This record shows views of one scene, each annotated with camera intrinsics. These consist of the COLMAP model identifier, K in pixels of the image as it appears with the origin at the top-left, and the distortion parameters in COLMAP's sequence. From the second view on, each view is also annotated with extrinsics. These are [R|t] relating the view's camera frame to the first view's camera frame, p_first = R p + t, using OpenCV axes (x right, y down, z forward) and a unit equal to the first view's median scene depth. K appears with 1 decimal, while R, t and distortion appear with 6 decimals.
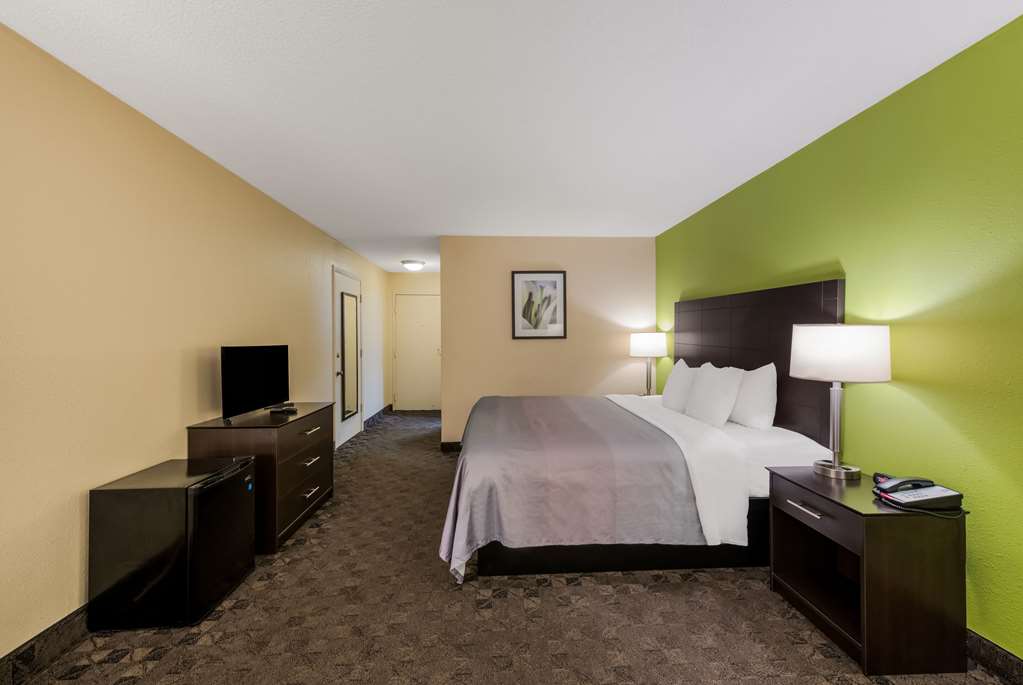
lens RADIAL K [[413.2, 0, 514.6], [0, 413.2, 341.0], [0, 0, 1]] dist [0.019802, -0.001673]
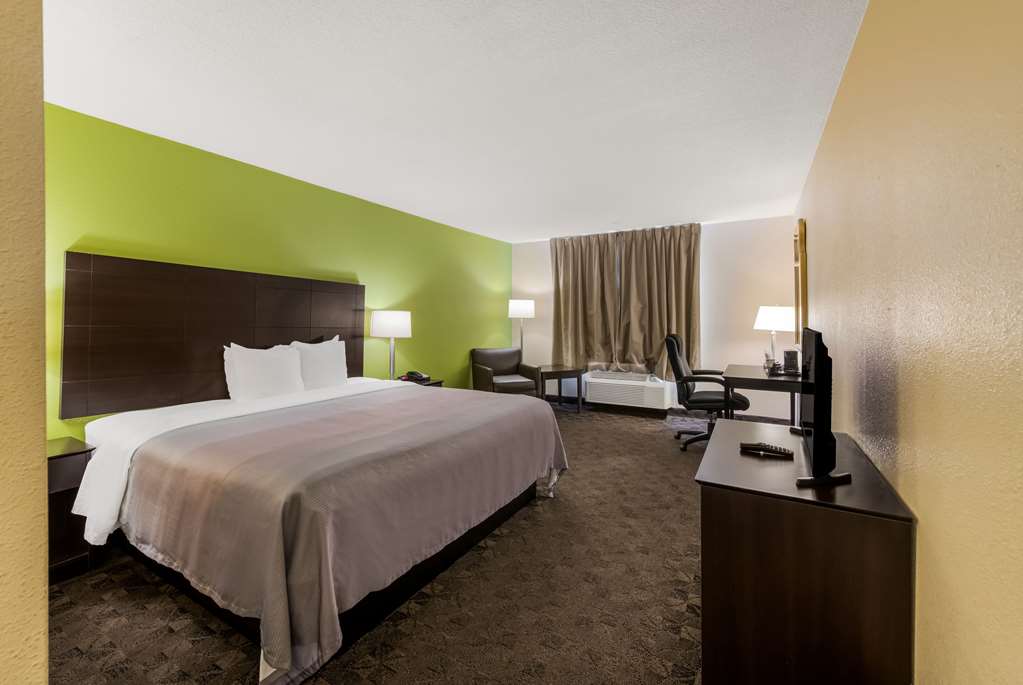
lens RADIAL K [[413.2, 0, 507.6], [0, 413.2, 314.7], [0, 0, 1]] dist [0.019802, -0.001673]
pose [[-0.823608, 0.003976, 0.567146, -0.740381], [0.002001, 0.999990, -0.004103, -0.009676], [-0.567156, -0.002245, -0.823607, 2.072743]]
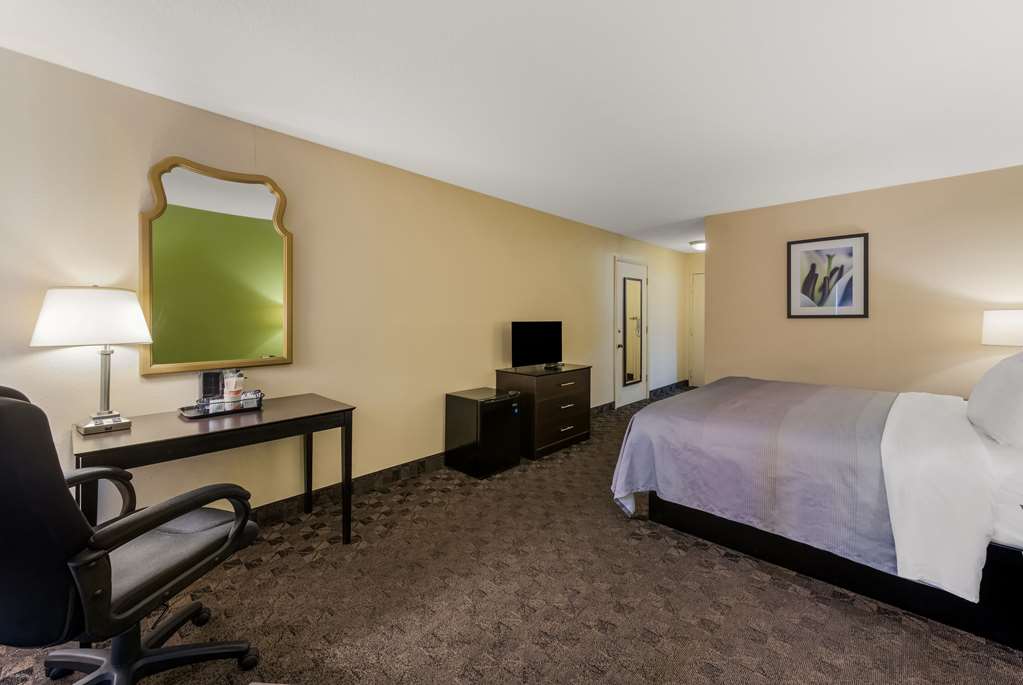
lens RADIAL K [[413.2, 0, 526.7], [0, 413.2, 317.7], [0, 0, 1]] dist [0.019802, -0.001673]
pose [[0.707877, 0.005754, -0.706312, 0.480442], [-0.007202, 0.999974, 0.000927, -0.004204], [0.706299, 0.004431, 0.707900, -0.077415]]
